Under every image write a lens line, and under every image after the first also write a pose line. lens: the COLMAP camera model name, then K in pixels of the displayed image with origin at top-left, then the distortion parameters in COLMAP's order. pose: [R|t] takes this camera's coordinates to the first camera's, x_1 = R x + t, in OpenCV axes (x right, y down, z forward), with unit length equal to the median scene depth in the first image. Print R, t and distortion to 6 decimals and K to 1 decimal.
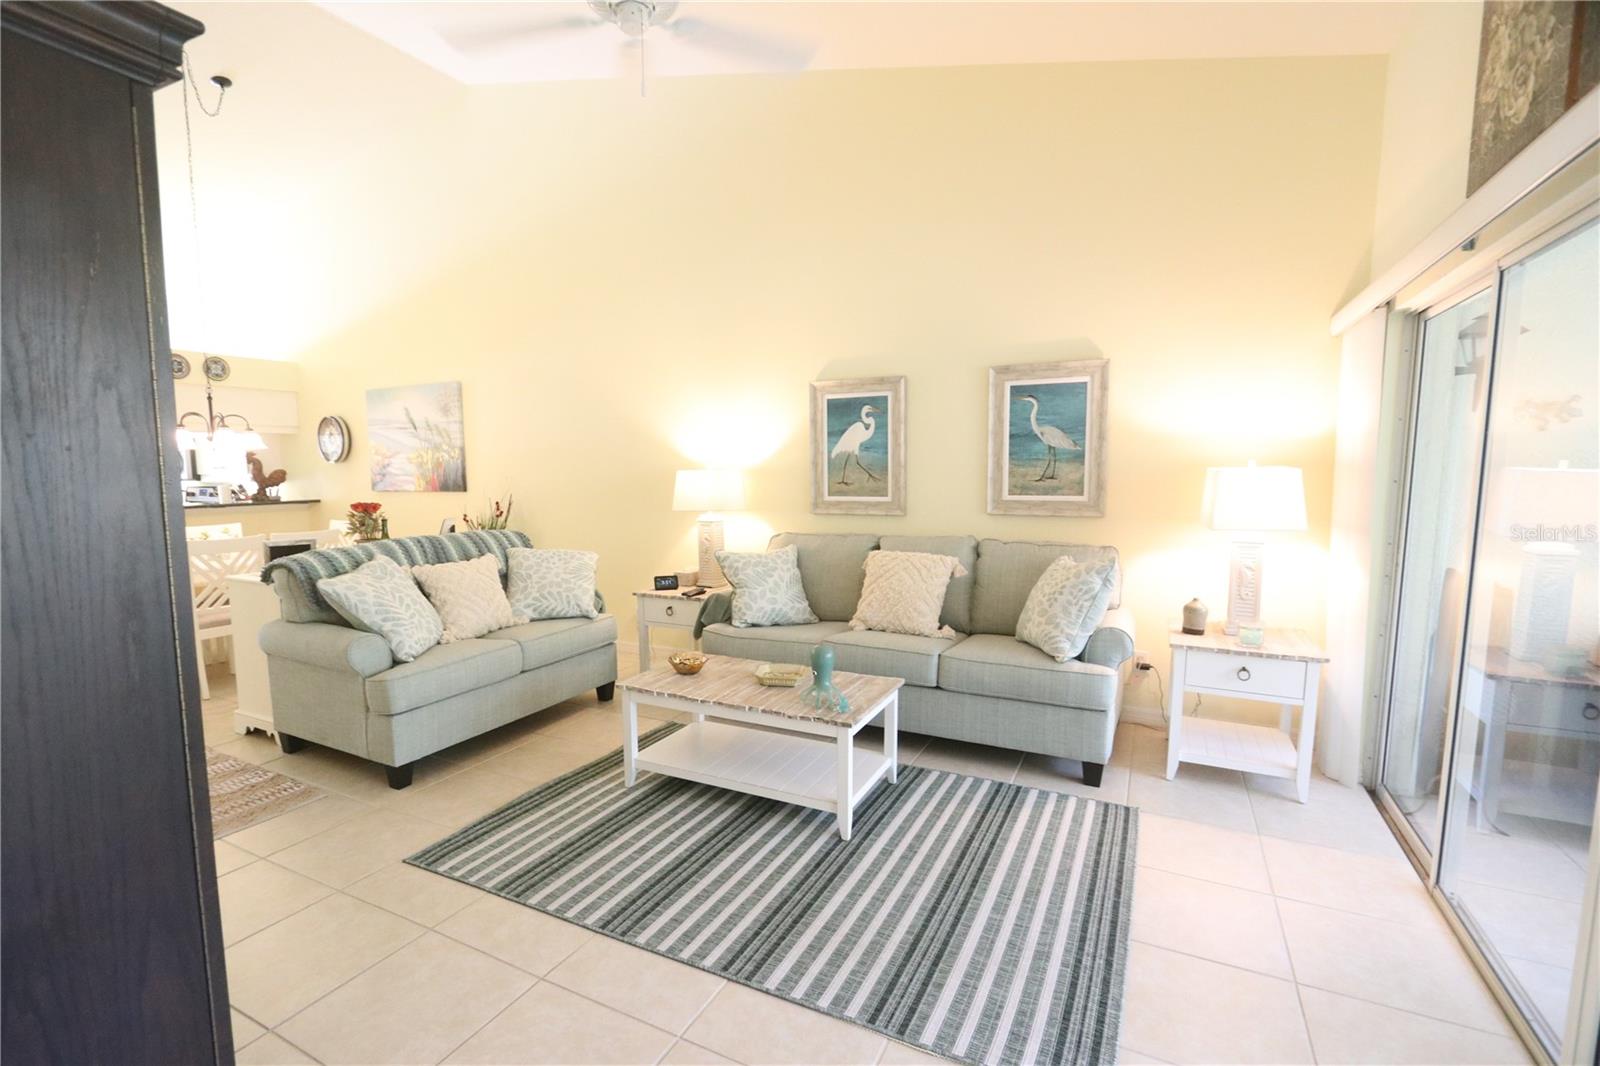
lens RADIAL K [[734.3, 0, 780.6], [0, 734.3, 546.6], [0, 0, 1]] dist [-0.017427, 0.002770]
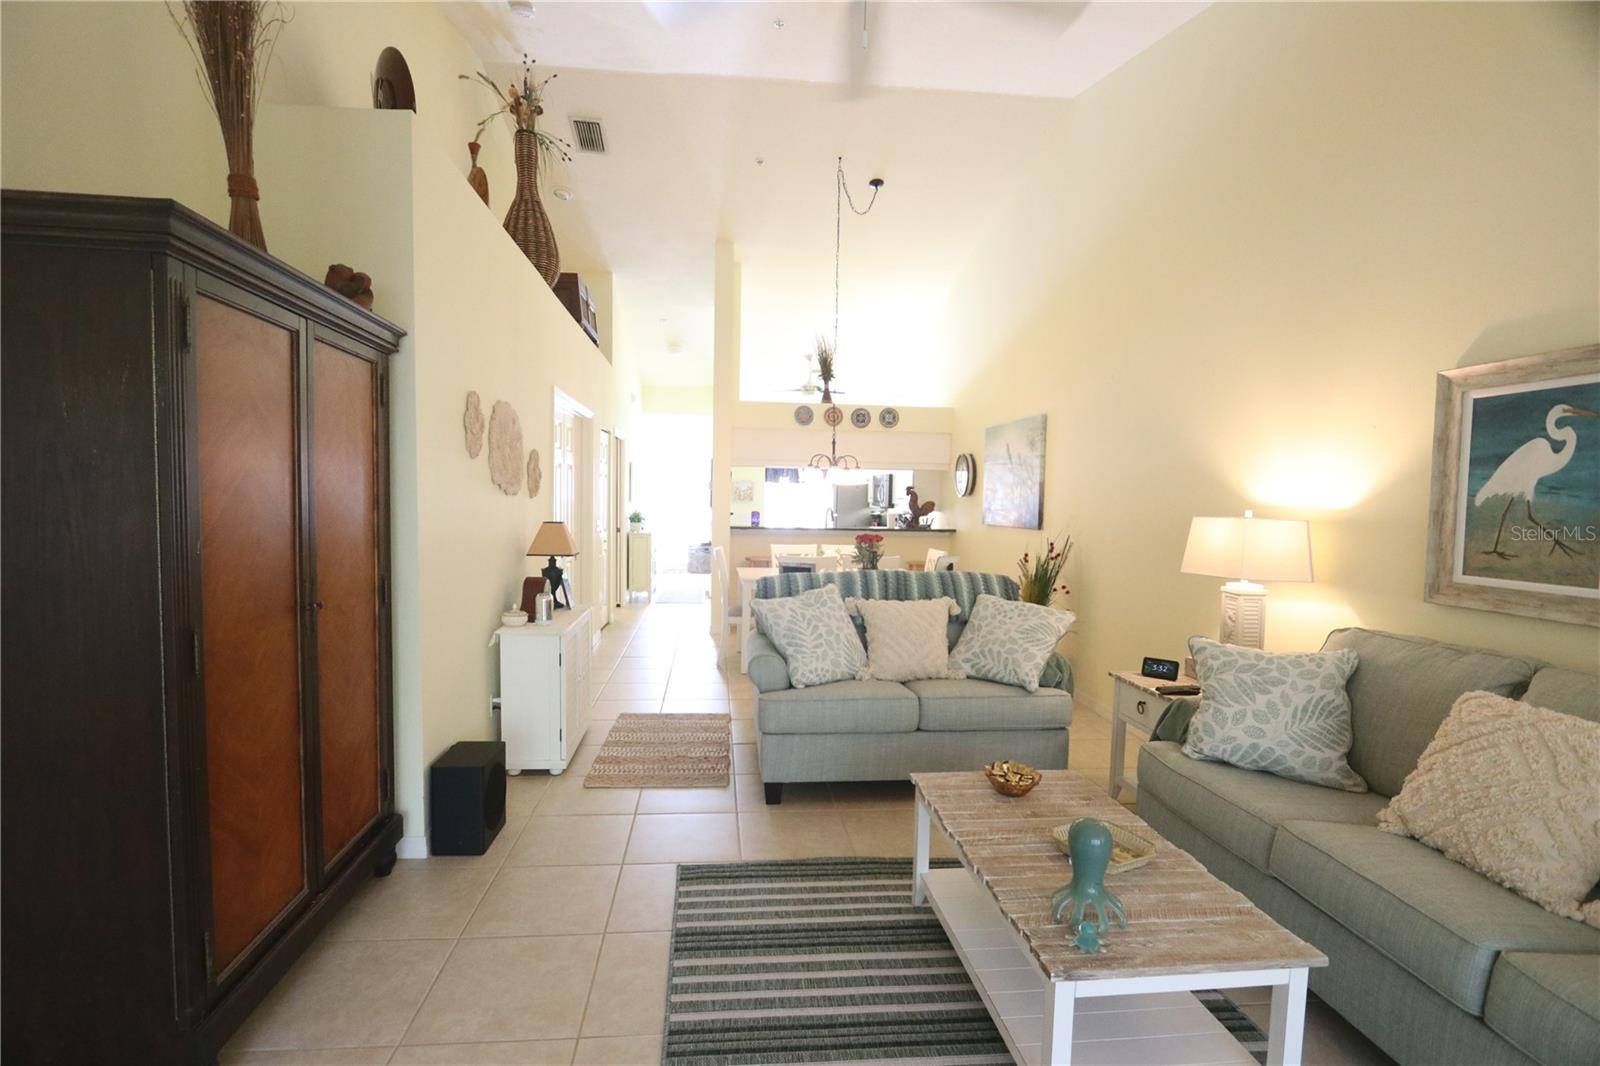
lens RADIAL K [[734.3, 0, 781.2], [0, 734.3, 548.8], [0, 0, 1]] dist [-0.017427, 0.002770]
pose [[0.538584, 0.077032, -0.839043, 0.273676], [-0.112777, 0.993442, 0.018815, -0.045685], [0.834990, 0.084491, 0.543740, 0.311670]]
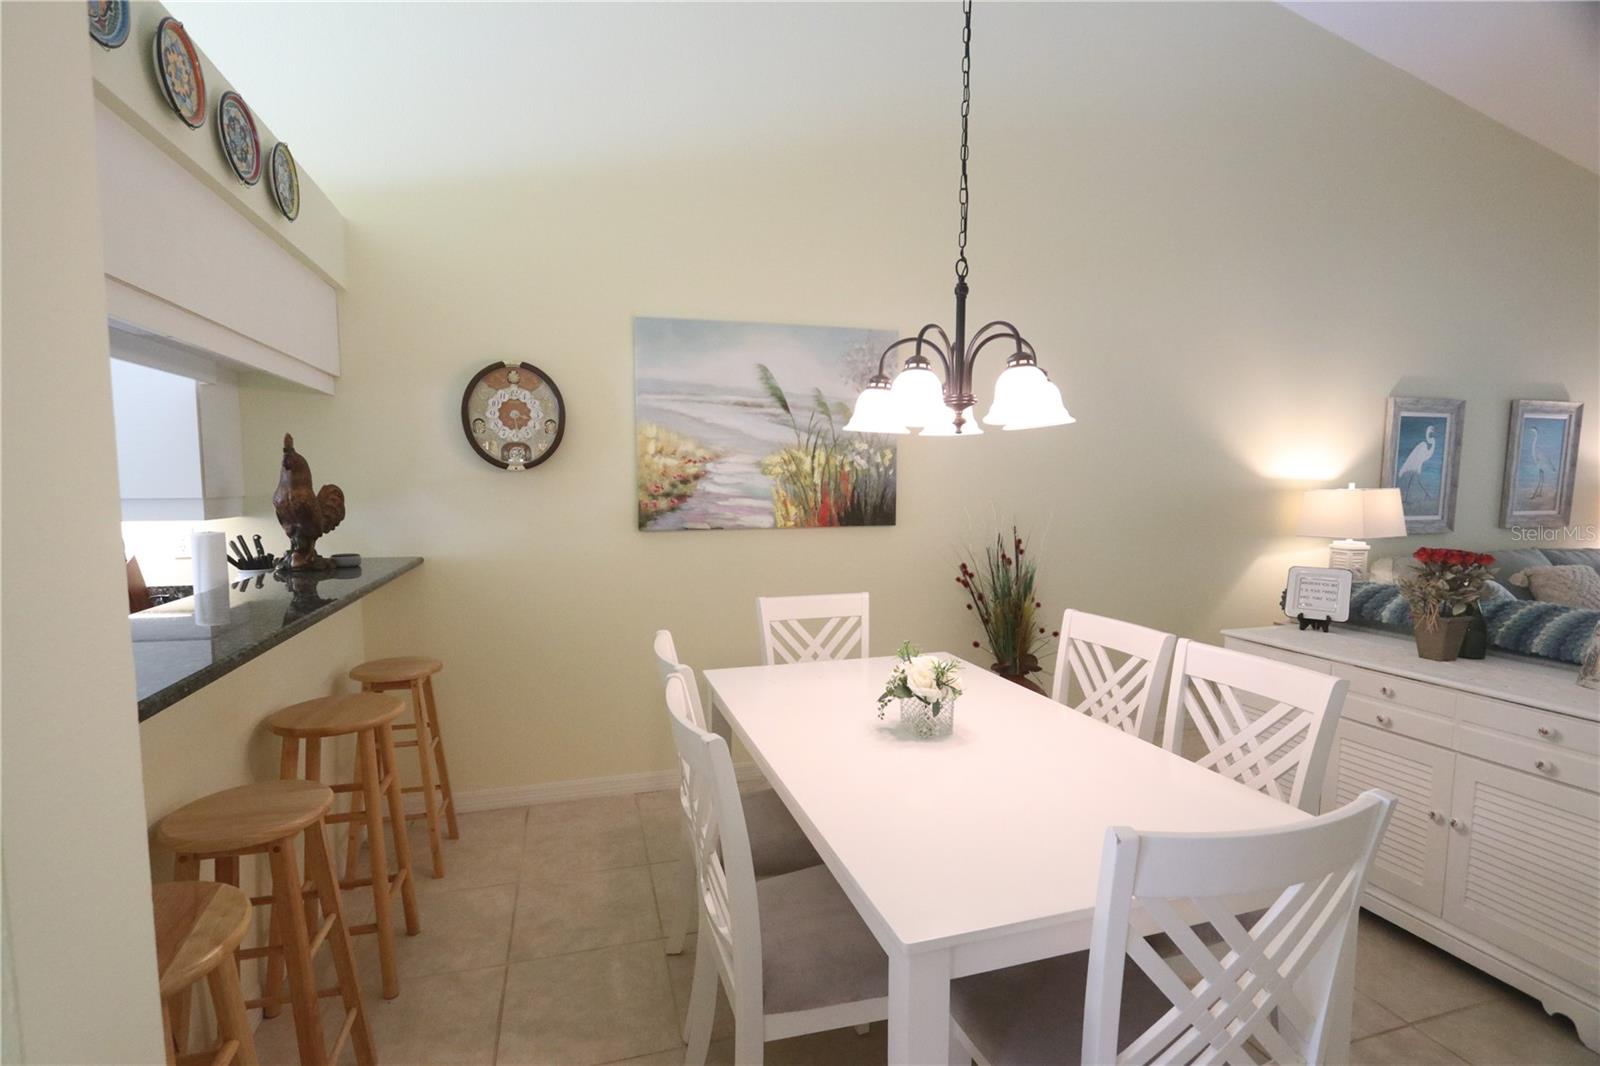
lens RADIAL K [[734.3, 0, 788.7], [0, 734.3, 546.7], [0, 0, 1]] dist [-0.017427, 0.002770]
pose [[0.727429, -0.052132, 0.684200, -1.316836], [0.070777, 0.997492, 0.000754, -0.096287], [-0.682523, 0.047877, 0.729294, 0.952555]]
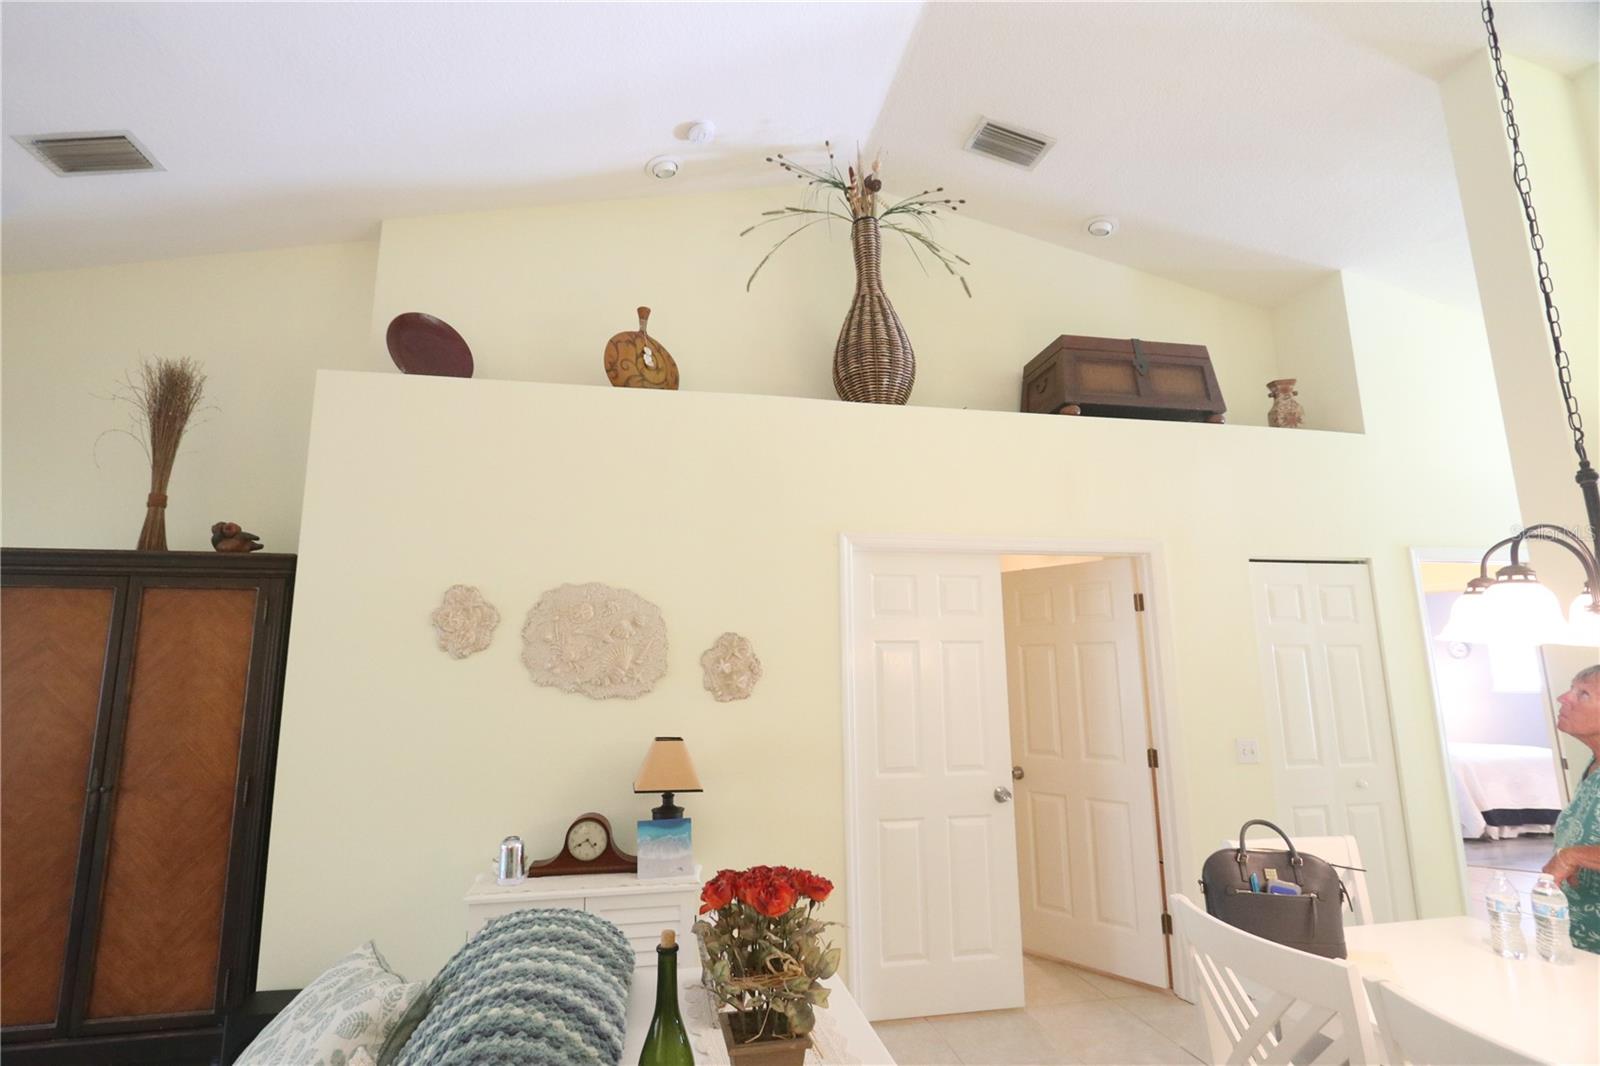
lens RADIAL K [[734.3, 0, 796.7], [0, 734.3, 544.9], [0, 0, 1]] dist [-0.017427, 0.002770]
pose [[-0.797823, -0.092510, -0.595752, -0.425243], [-0.051428, 0.994998, -0.085635, -0.159942], [0.600695, -0.037683, -0.798590, 1.248279]]
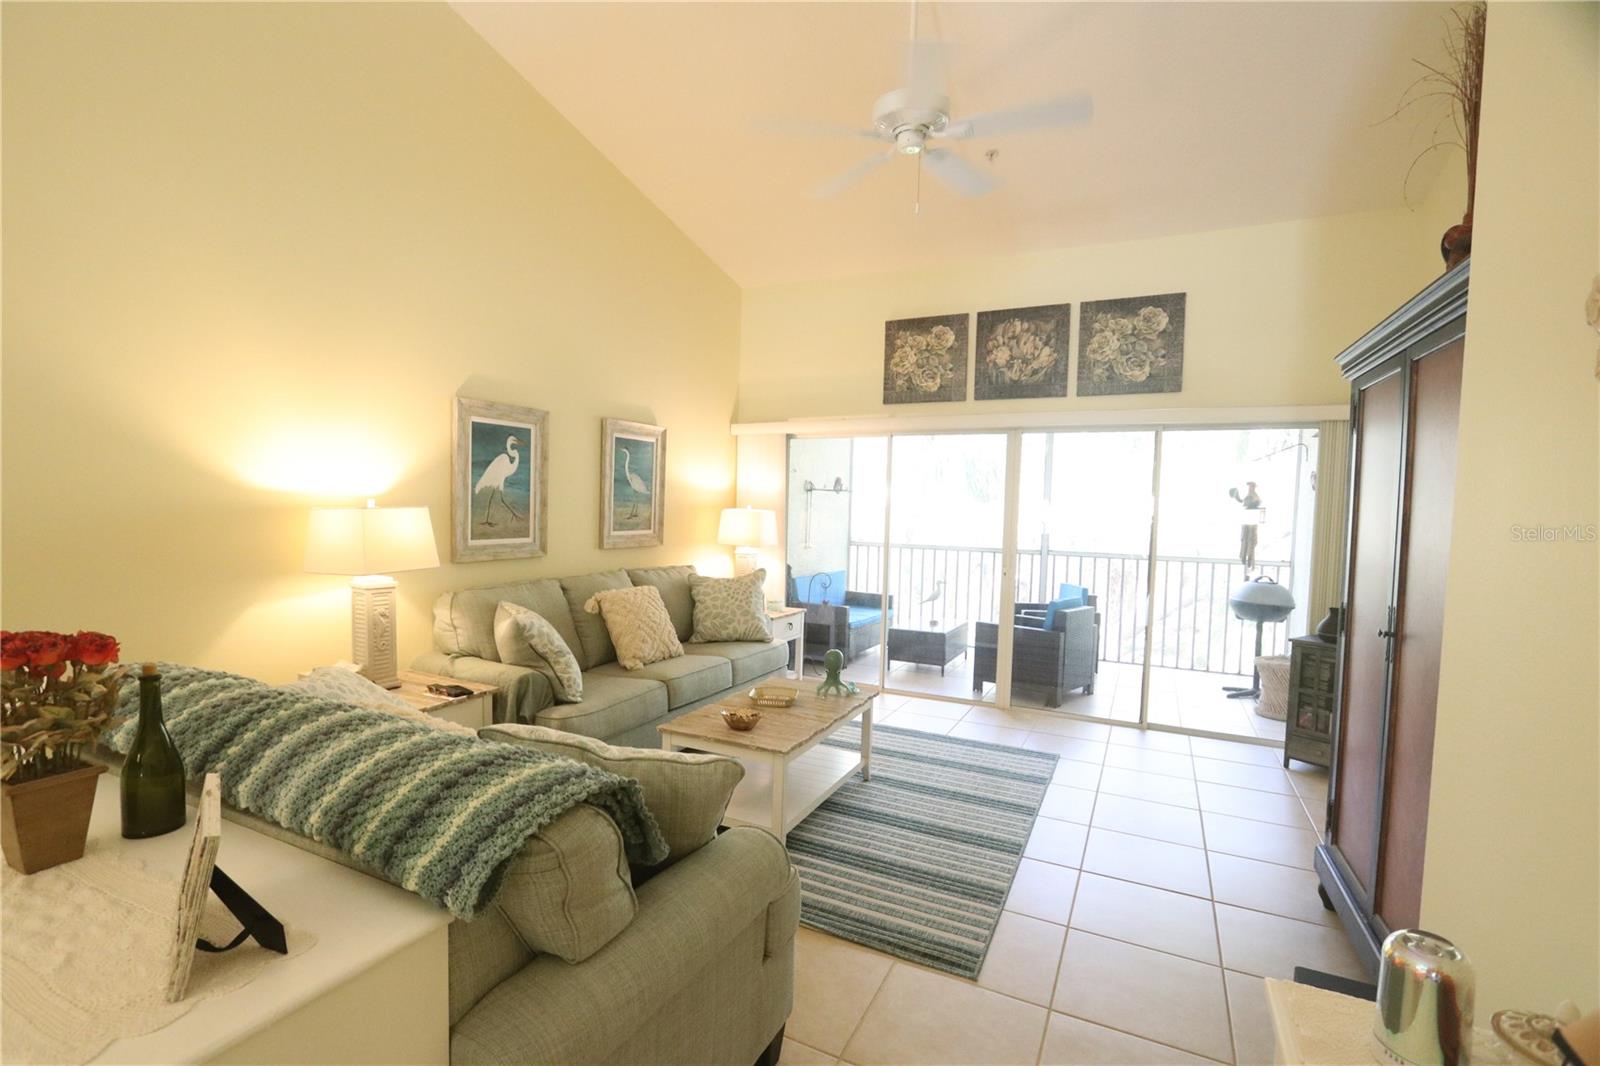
lens RADIAL K [[734.3, 0, 777.4], [0, 734.3, 547.5], [0, 0, 1]] dist [-0.017427, 0.002770]
pose [[0.000293, -0.053168, 0.998586, -0.838149], [0.085156, 0.994960, 0.052950, -0.083720], [-0.996368, 0.085020, 0.004819, 0.740285]]
